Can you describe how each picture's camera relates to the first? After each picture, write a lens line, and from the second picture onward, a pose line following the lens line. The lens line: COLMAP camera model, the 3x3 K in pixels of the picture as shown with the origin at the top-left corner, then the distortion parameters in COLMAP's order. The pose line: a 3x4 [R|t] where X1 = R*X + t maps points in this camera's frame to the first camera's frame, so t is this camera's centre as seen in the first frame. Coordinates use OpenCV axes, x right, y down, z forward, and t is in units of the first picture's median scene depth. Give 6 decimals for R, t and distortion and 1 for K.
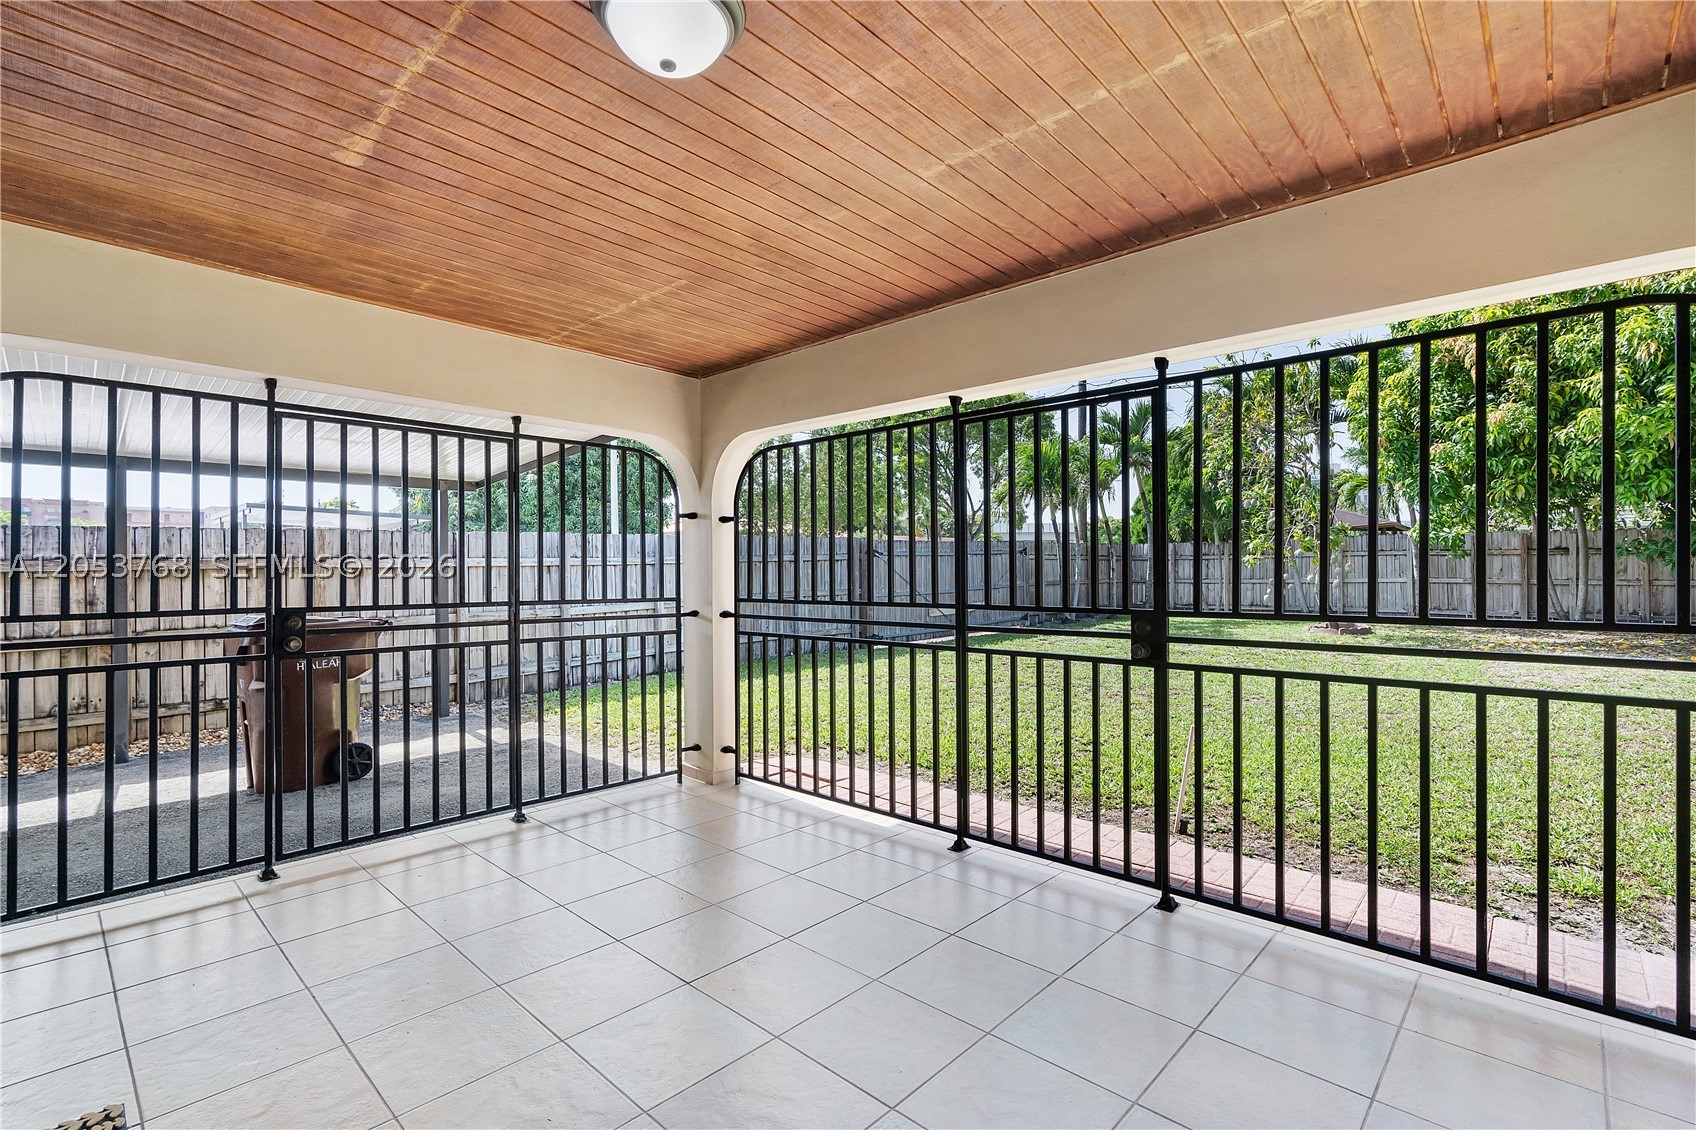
lens RADIAL K [[778.4, 0, 838.2], [0, 778.4, 554.8], [0, 0, 1]] dist [-0.009762, 0.001238]
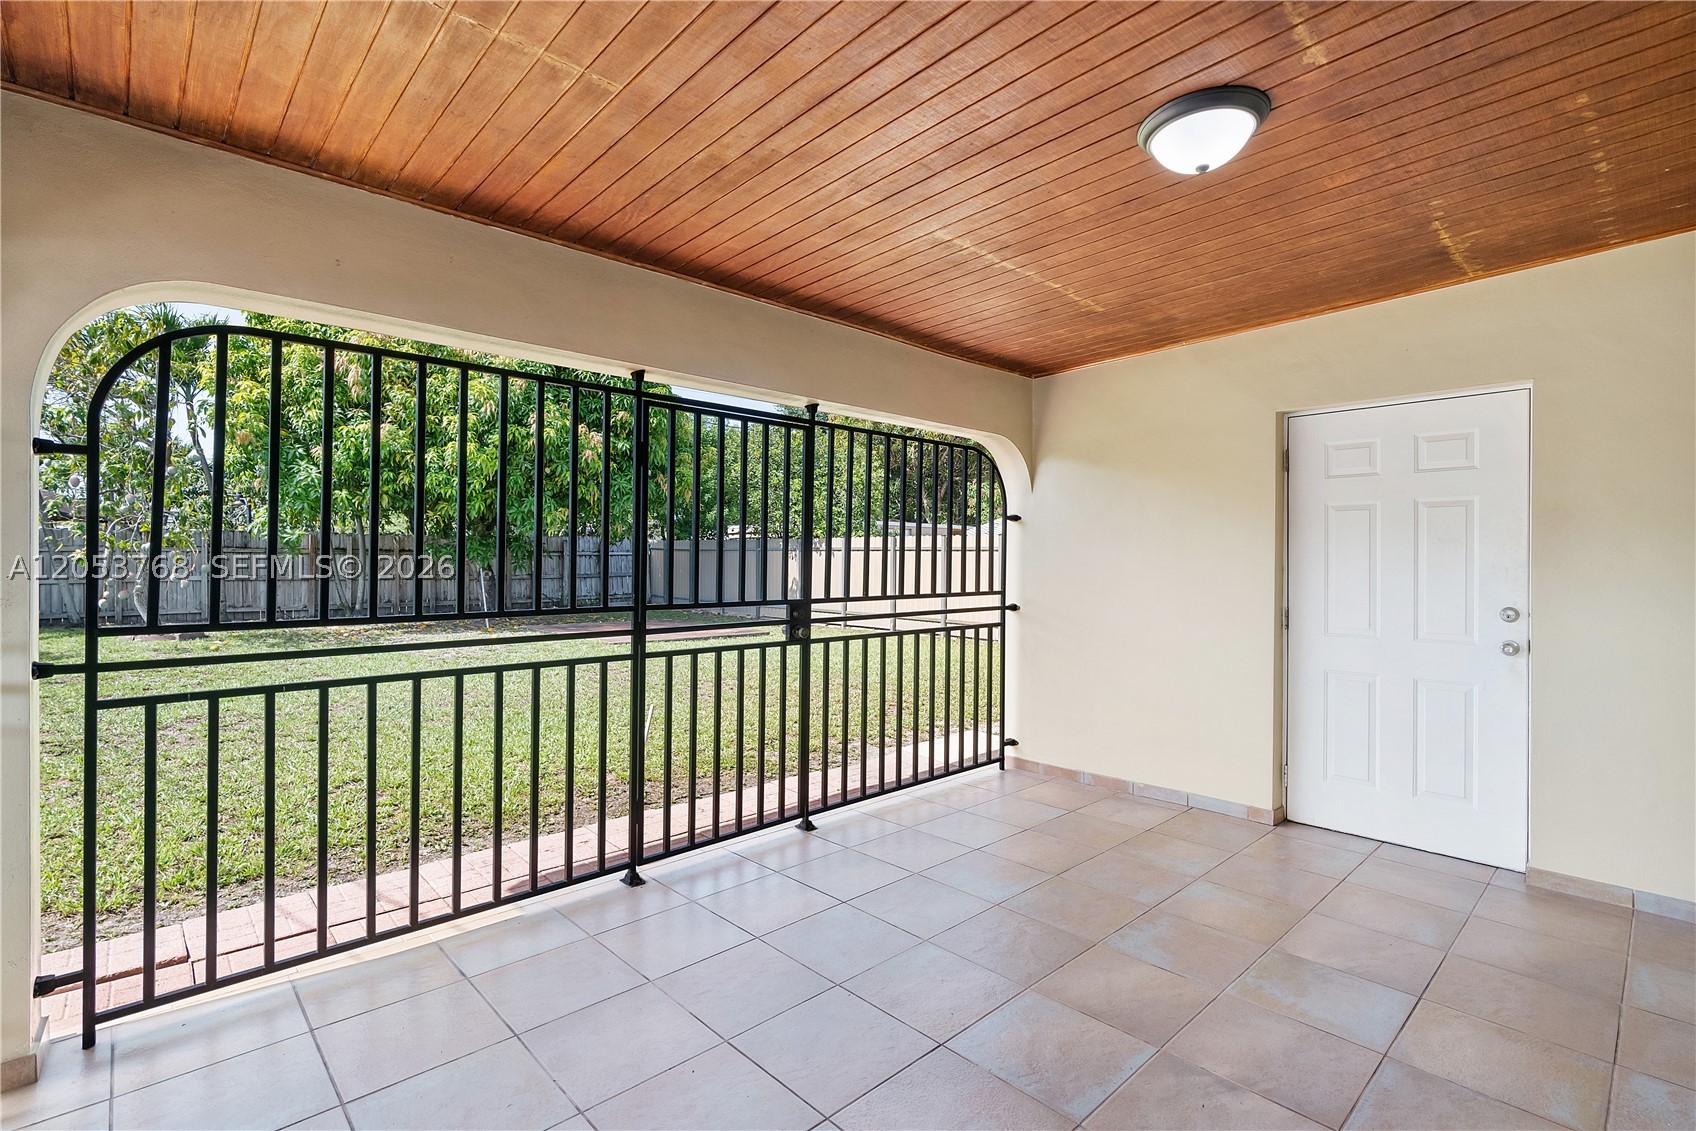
lens RADIAL K [[778.4, 0, 878.6], [0, 778.4, 568.7], [0, 0, 1]] dist [-0.009762, 0.001238]
pose [[0.034045, 0.002884, 0.999416, -0.620149], [-0.017221, 0.999849, -0.002299, 0.015827], [-0.999272, -0.017132, 0.034089, 0.597720]]
